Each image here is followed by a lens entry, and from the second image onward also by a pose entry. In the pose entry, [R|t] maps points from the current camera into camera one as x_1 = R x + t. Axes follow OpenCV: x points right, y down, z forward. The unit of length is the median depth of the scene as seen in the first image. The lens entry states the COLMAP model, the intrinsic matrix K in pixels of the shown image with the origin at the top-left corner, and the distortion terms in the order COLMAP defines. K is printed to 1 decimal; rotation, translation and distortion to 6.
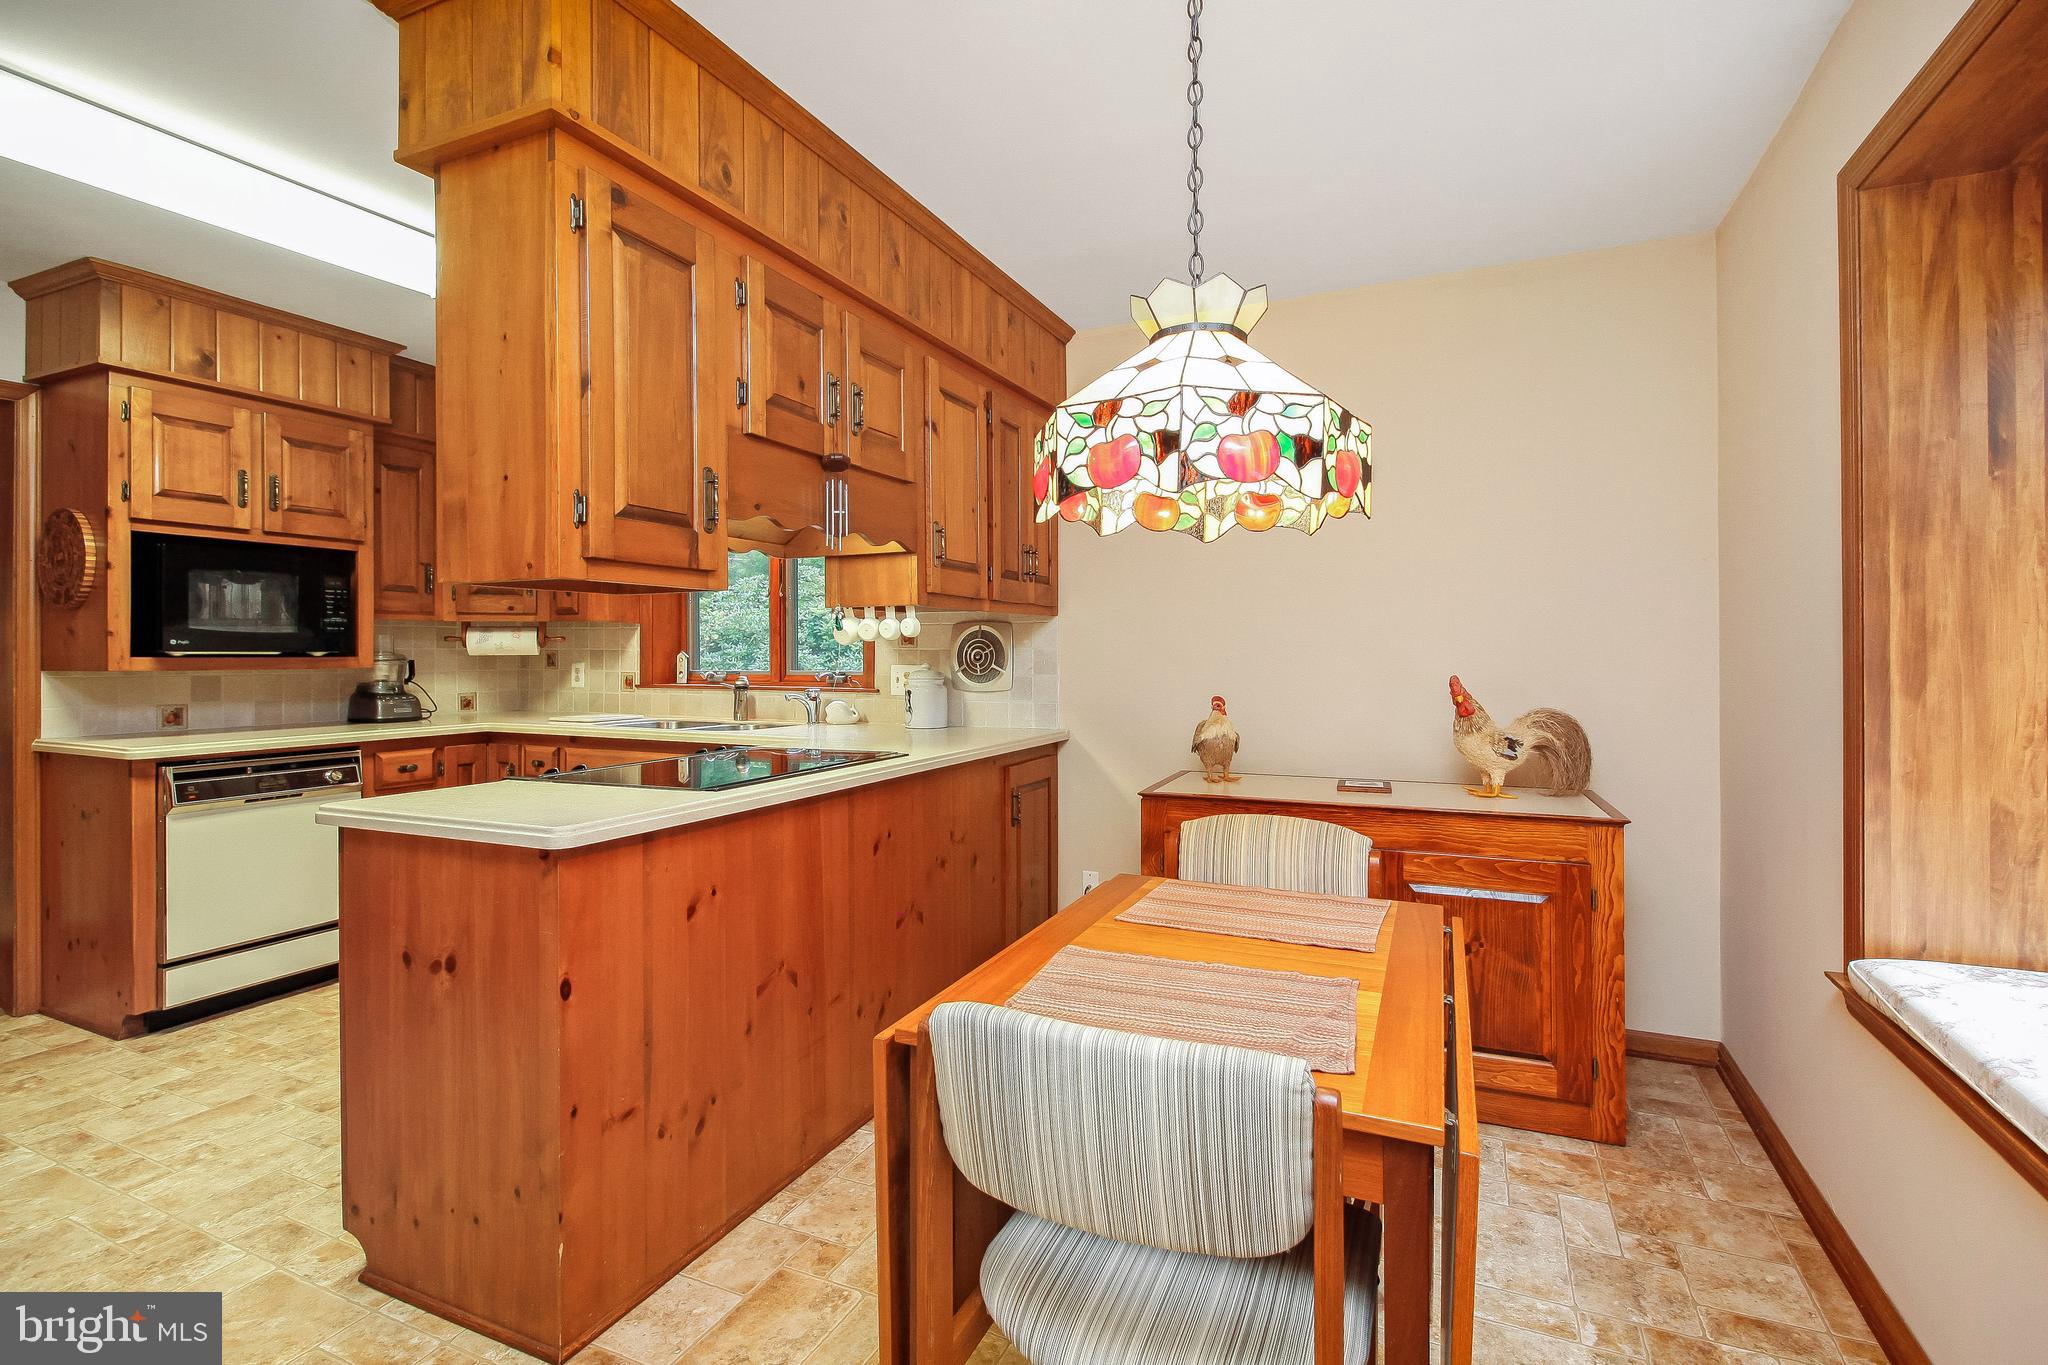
lens RADIAL K [[964.1, 0, 1016.9], [0, 964.1, 677.8], [0, 0, 1]] dist [0.011286, -0.007851]
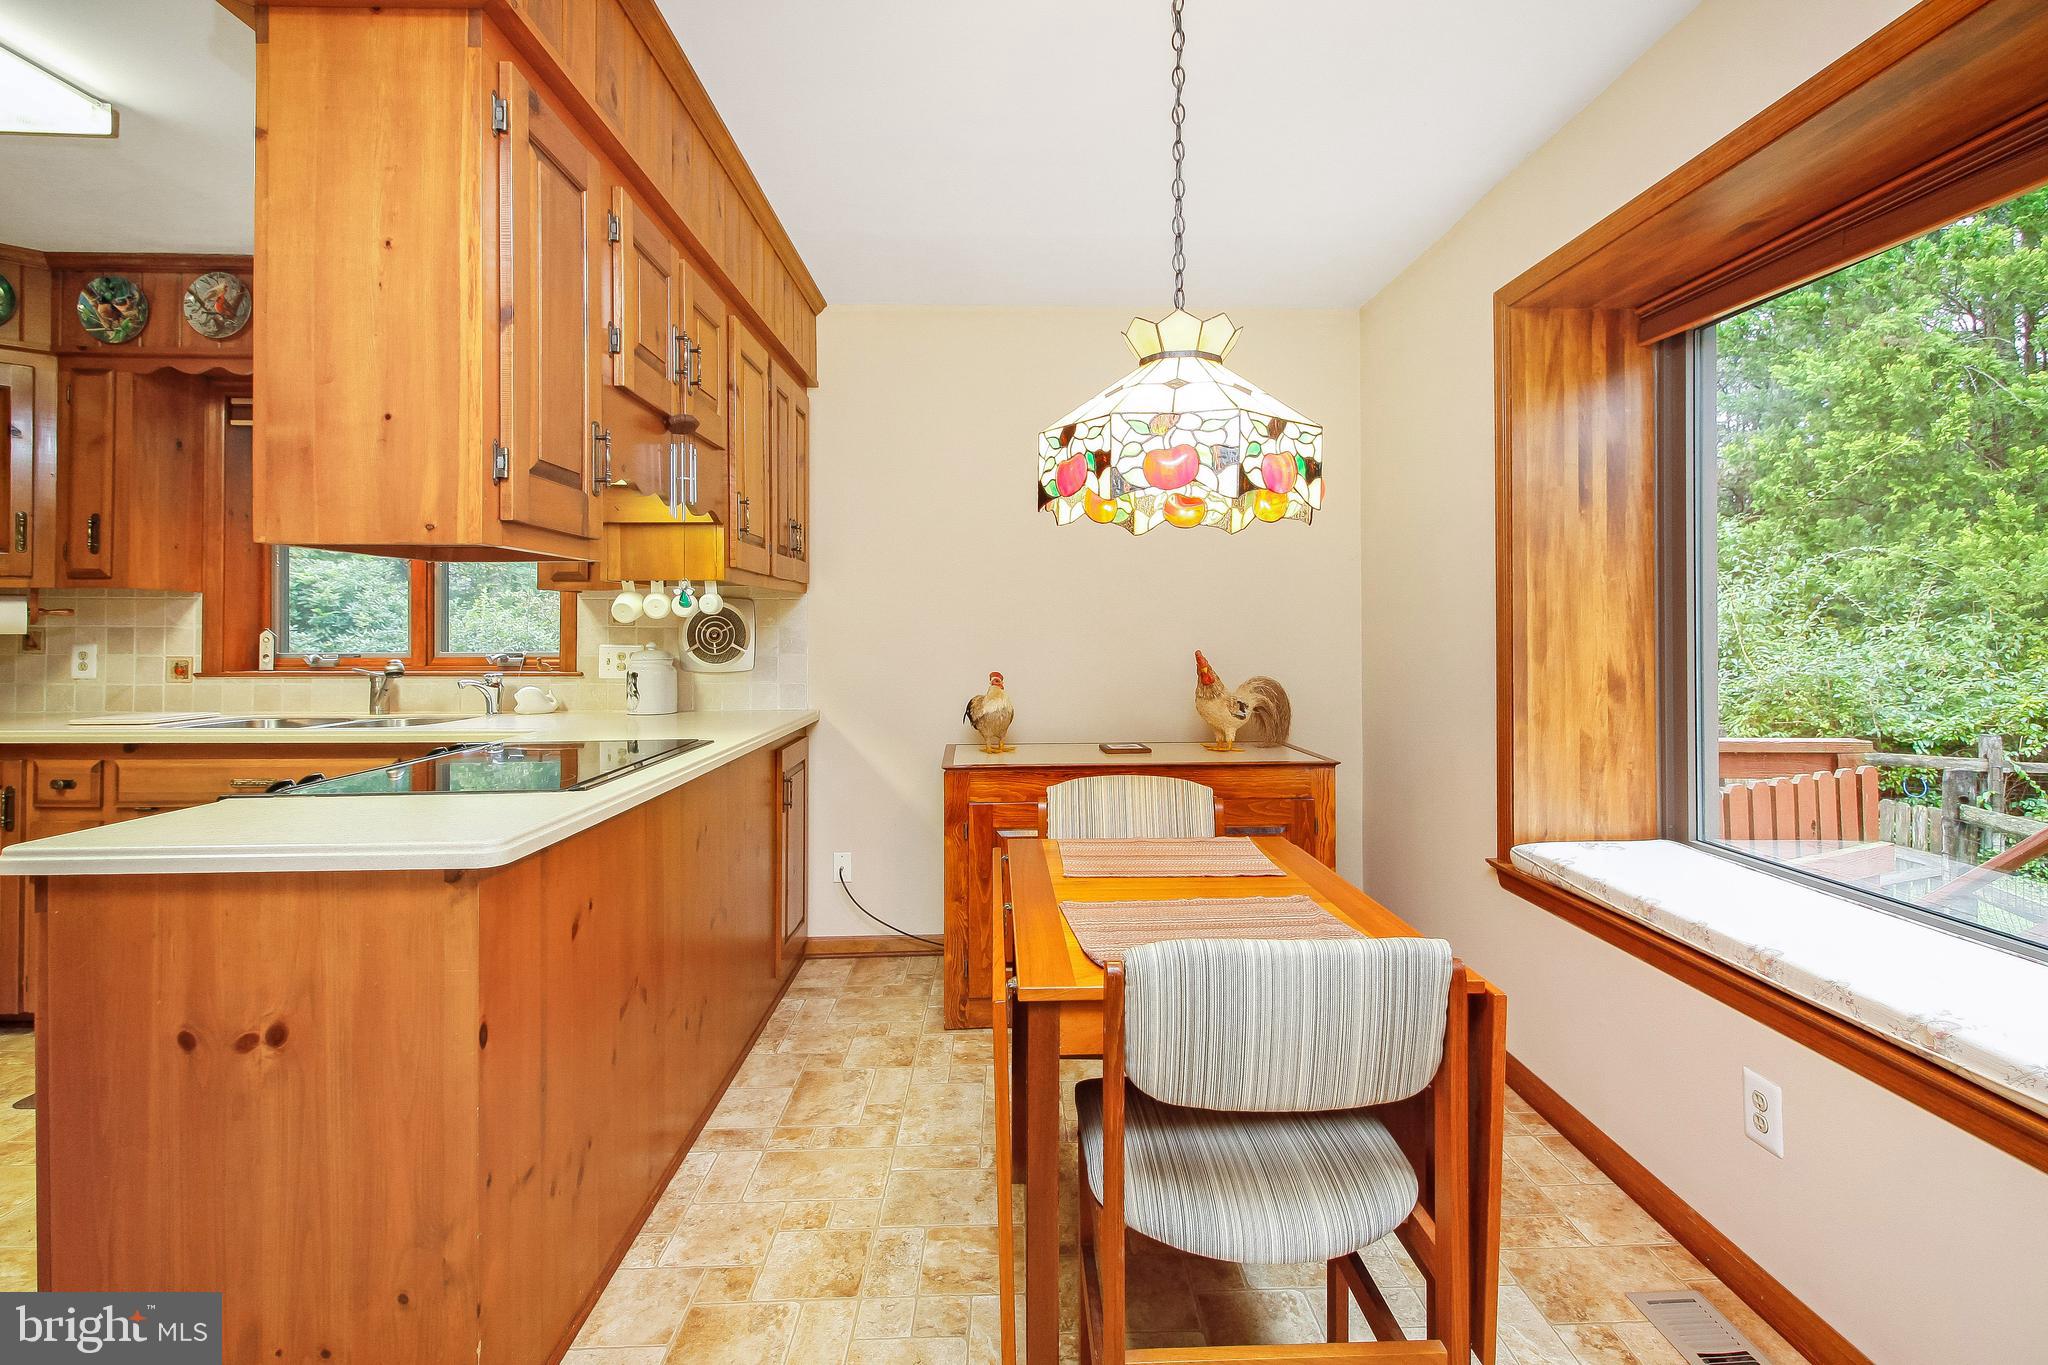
lens RADIAL K [[964.1, 0, 1082.6], [0, 964.1, 650.6], [0, 0, 1]] dist [0.011286, -0.007851]
pose [[0.892474, -0.009728, 0.450994, -0.326264], [0.011827, 0.999928, -0.001837, -0.002562], [-0.450943, 0.006973, 0.892525, 0.014460]]
